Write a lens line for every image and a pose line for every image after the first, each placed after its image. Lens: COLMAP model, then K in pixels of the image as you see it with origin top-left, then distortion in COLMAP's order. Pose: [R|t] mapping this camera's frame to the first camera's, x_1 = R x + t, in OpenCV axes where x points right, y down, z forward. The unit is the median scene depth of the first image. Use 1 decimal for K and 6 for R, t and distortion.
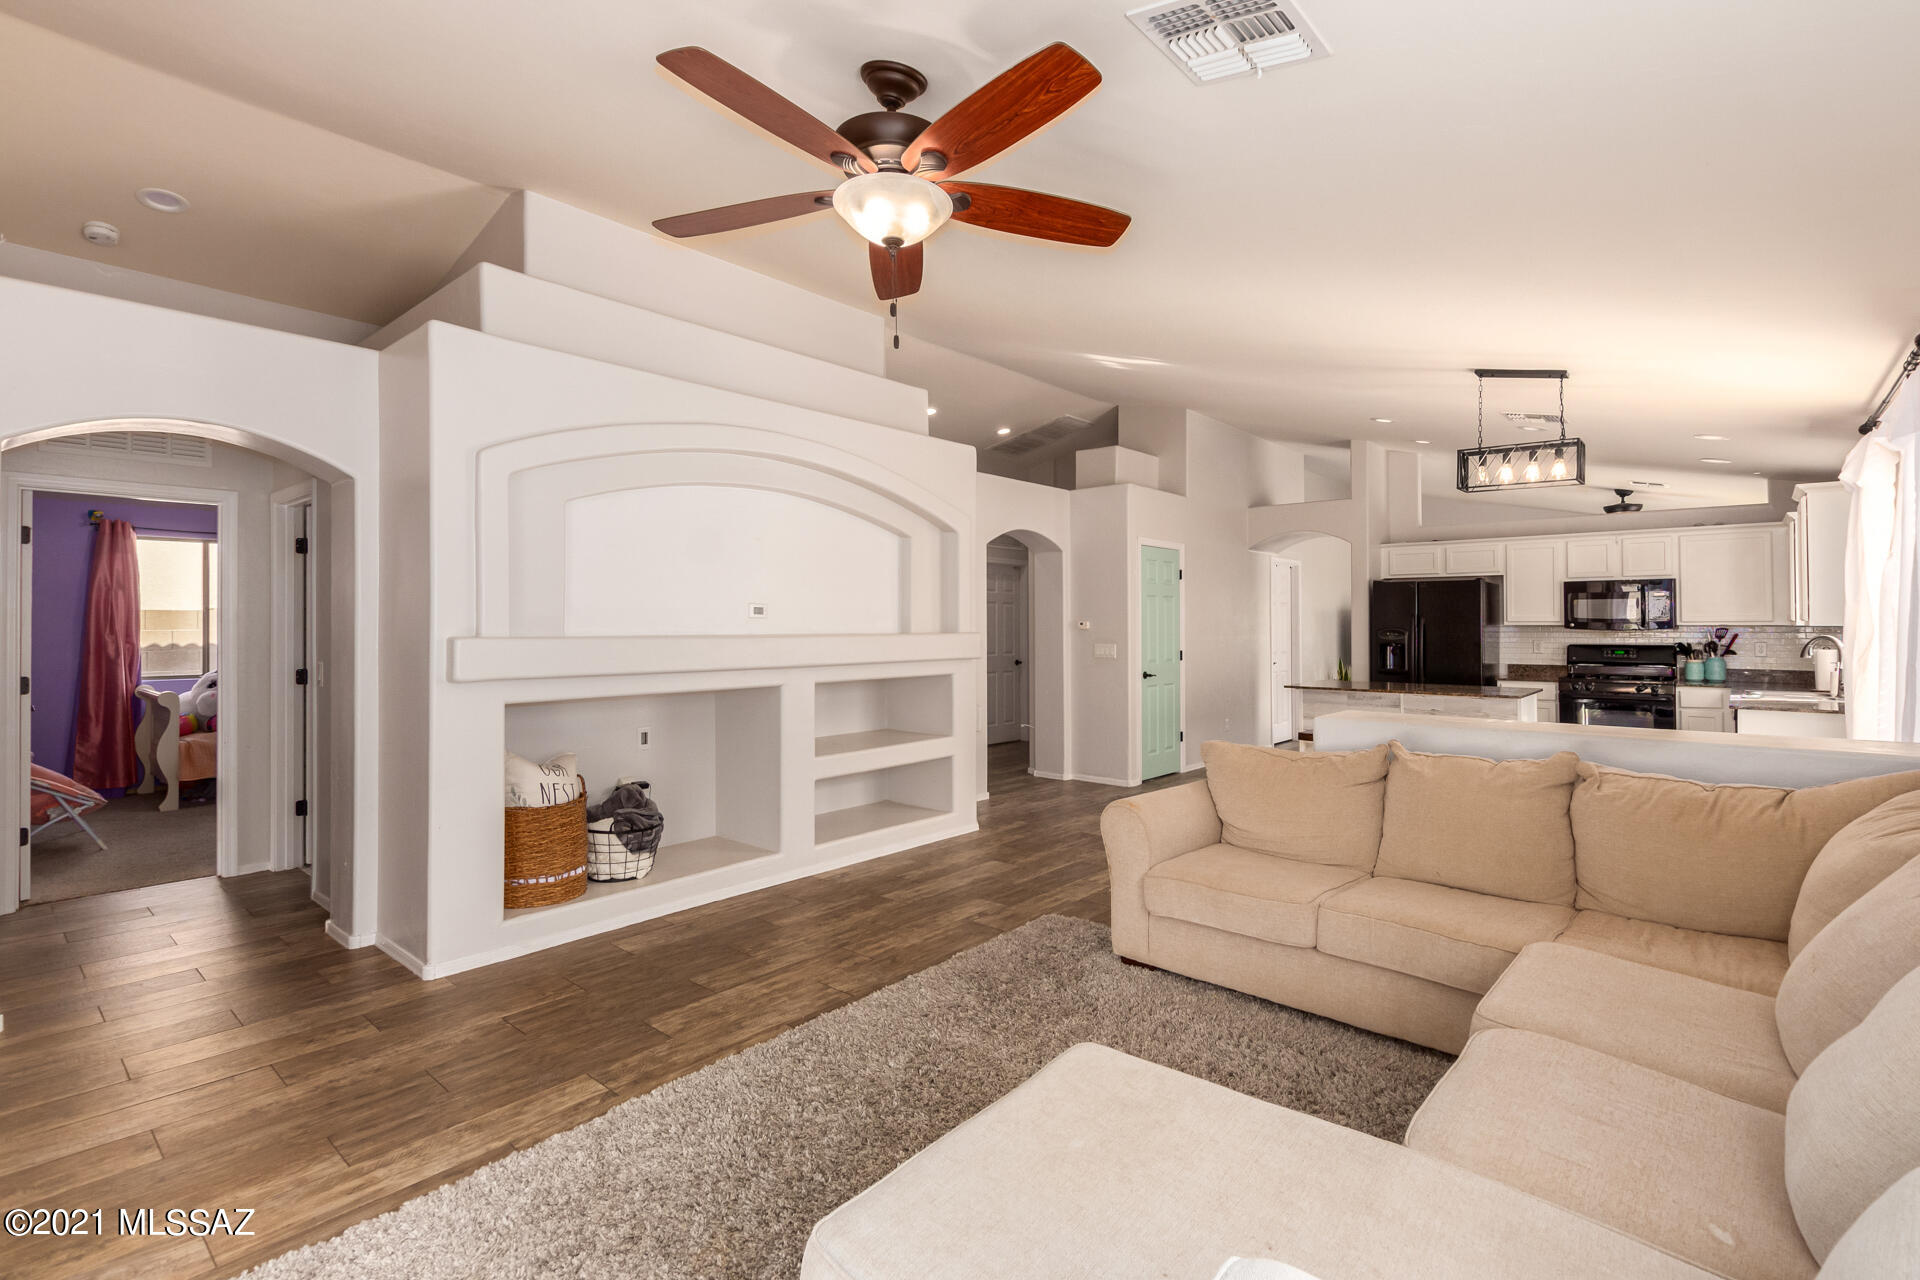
lens RADIAL K [[880.0, 0, 960.0], [0, 880.0, 625.8], [0, 0, 1]] dist [0.006146, -0.000208]
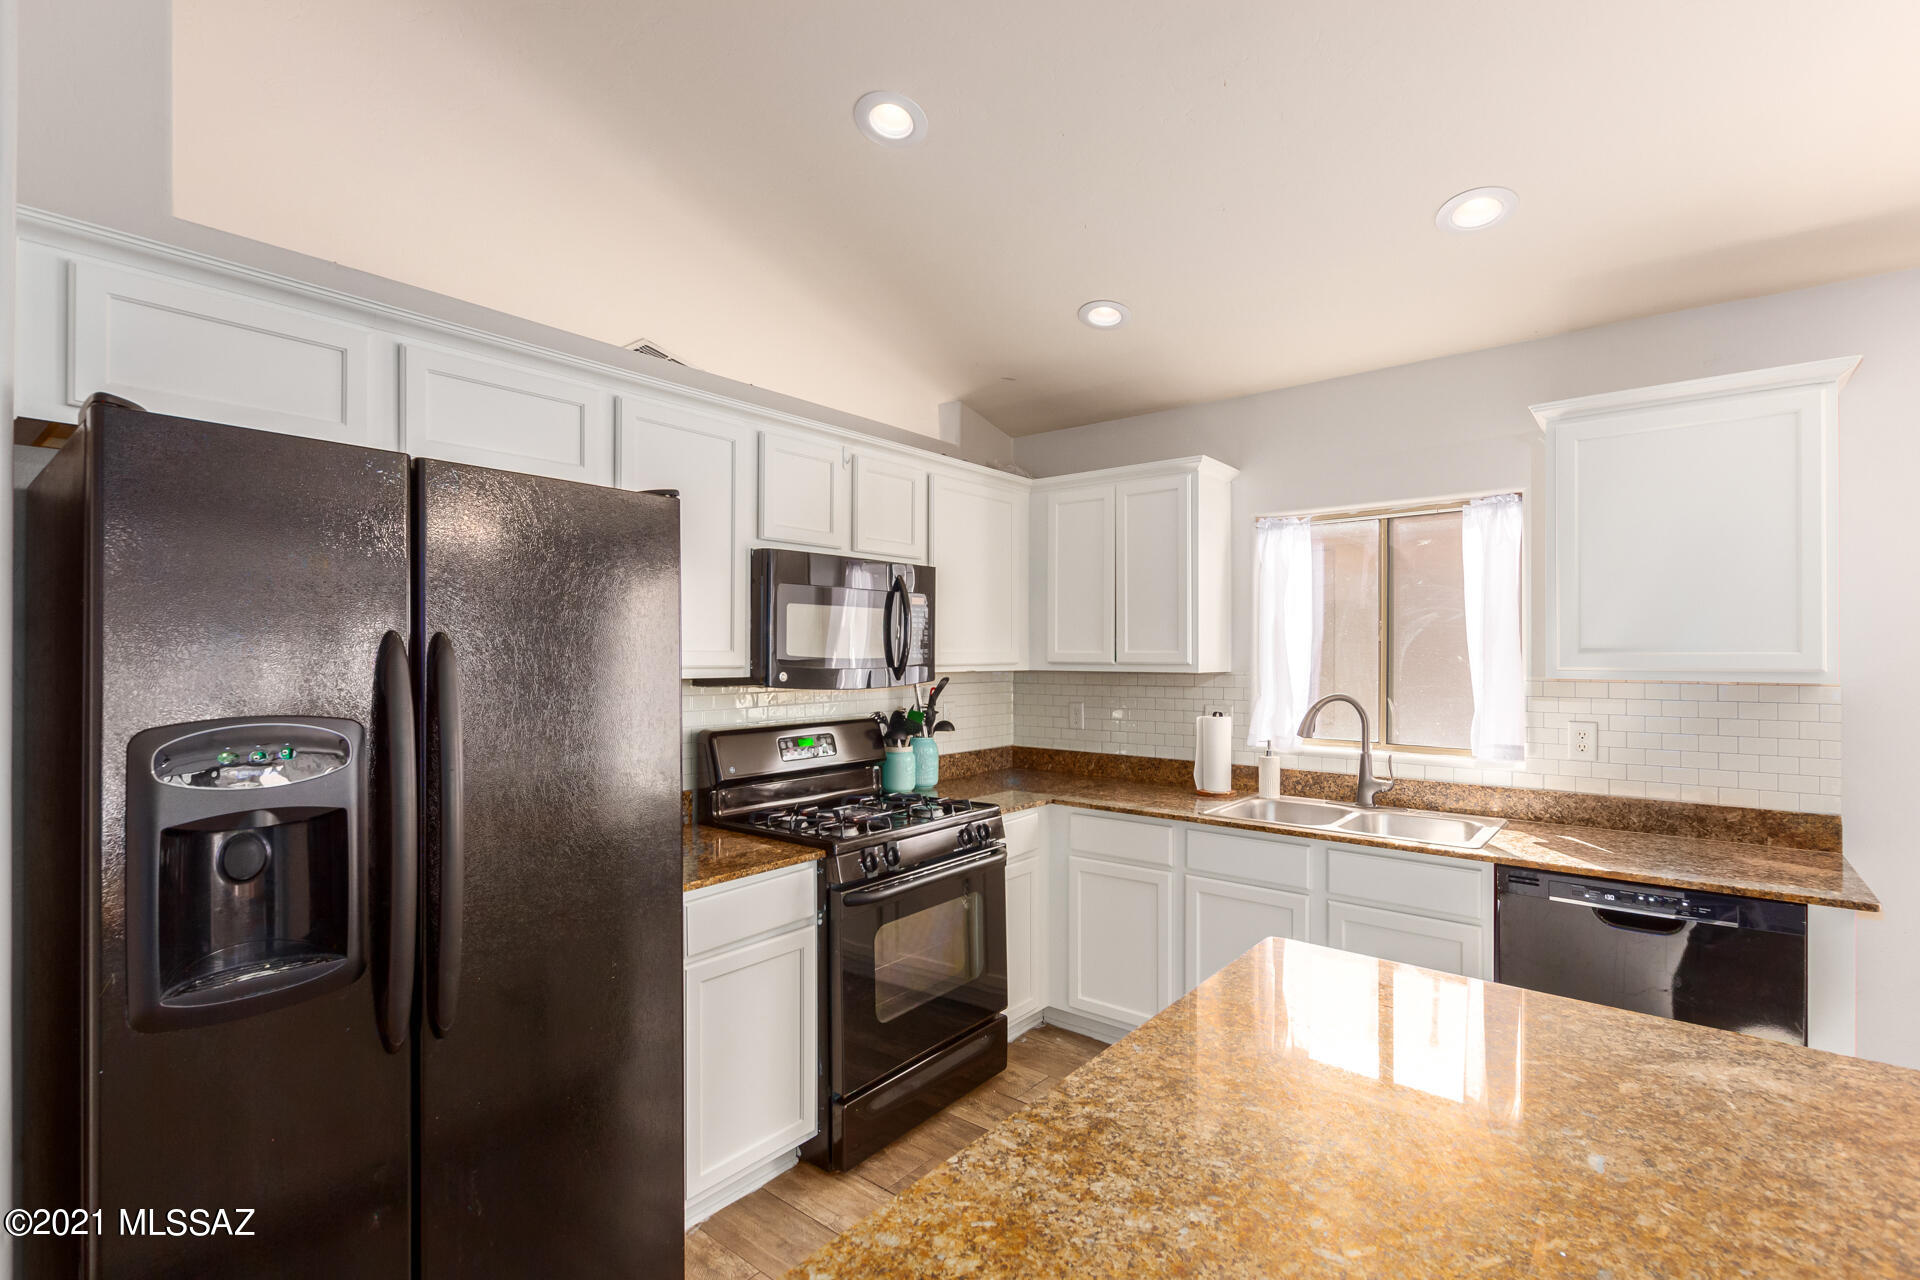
lens RADIAL K [[880.0, 0, 978.8], [0, 880.0, 648.3], [0, 0, 1]] dist [0.006146, -0.000208]
pose [[-0.034715, 0.005231, 0.999384, 0.365631], [-0.000947, 0.999986, -0.005267, -0.010379], [-0.999397, -0.001129, -0.034710, 0.971731]]
